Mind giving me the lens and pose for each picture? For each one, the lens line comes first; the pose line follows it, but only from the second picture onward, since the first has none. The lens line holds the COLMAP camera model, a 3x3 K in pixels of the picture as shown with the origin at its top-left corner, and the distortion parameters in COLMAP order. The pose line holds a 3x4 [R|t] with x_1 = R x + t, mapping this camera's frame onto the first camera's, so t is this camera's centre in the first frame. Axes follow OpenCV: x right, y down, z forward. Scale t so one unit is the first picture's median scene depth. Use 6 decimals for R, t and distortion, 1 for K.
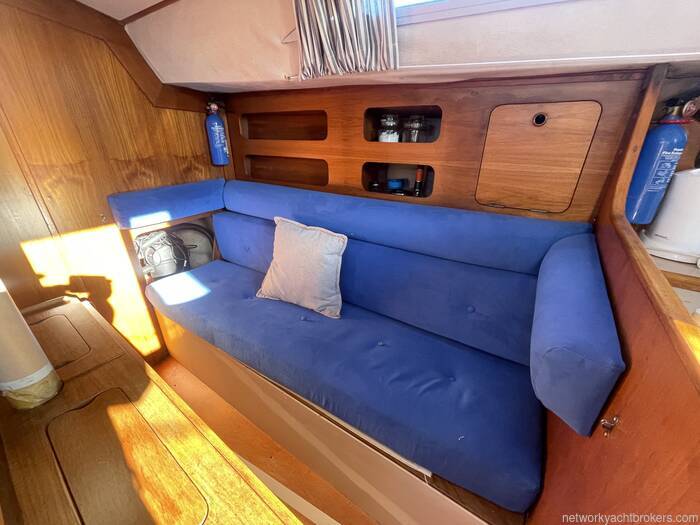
lens RADIAL K [[280.9, 0, 348.6], [0, 280.9, 263.7], [0, 0, 1]] dist [-0.004622, -0.000561]
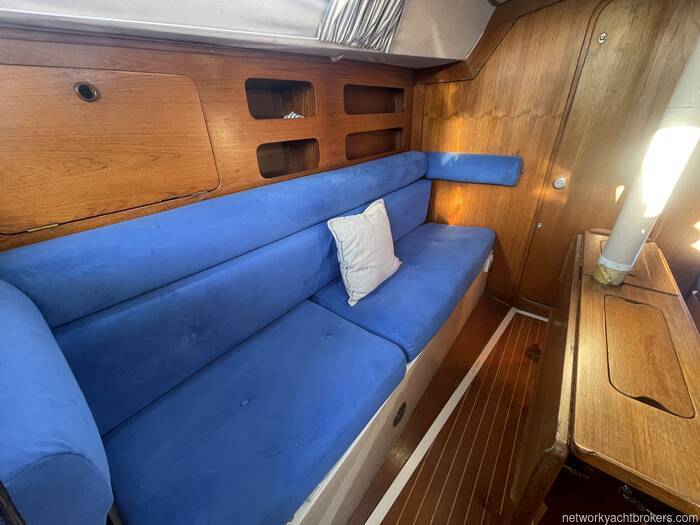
lens RADIAL K [[280.9, 0, 348.9], [0, 280.9, 263.7], [0, 0, 1]] dist [-0.004622, -0.000561]
pose [[-0.011709, 0.479848, -0.877274, 0.070909], [-0.397999, 0.802607, 0.444319, 0.141170], [0.917311, 0.354356, 0.181581, -0.253056]]
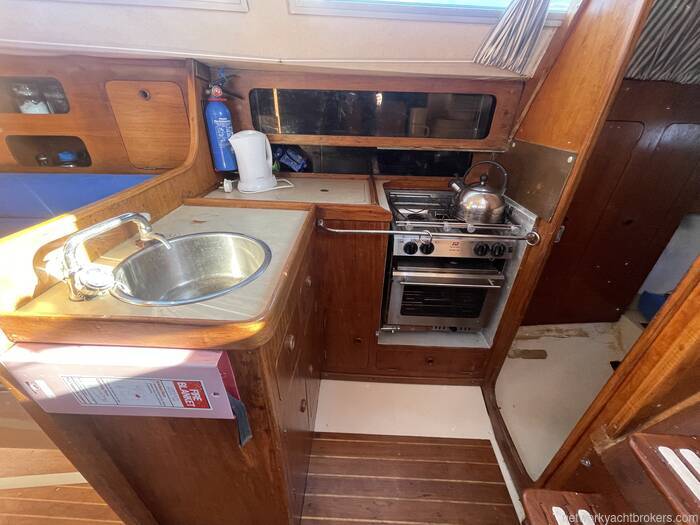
lens RADIAL K [[280.9, 0, 348.8], [0, 280.9, 262.2], [0, 0, 1]] dist [-0.004622, -0.000561]
pose [[0.837195, -0.245674, 0.488619, 0.433625], [0.207658, 0.969314, 0.131564, 0.159955], [-0.505947, -0.008679, 0.862521, -0.370700]]
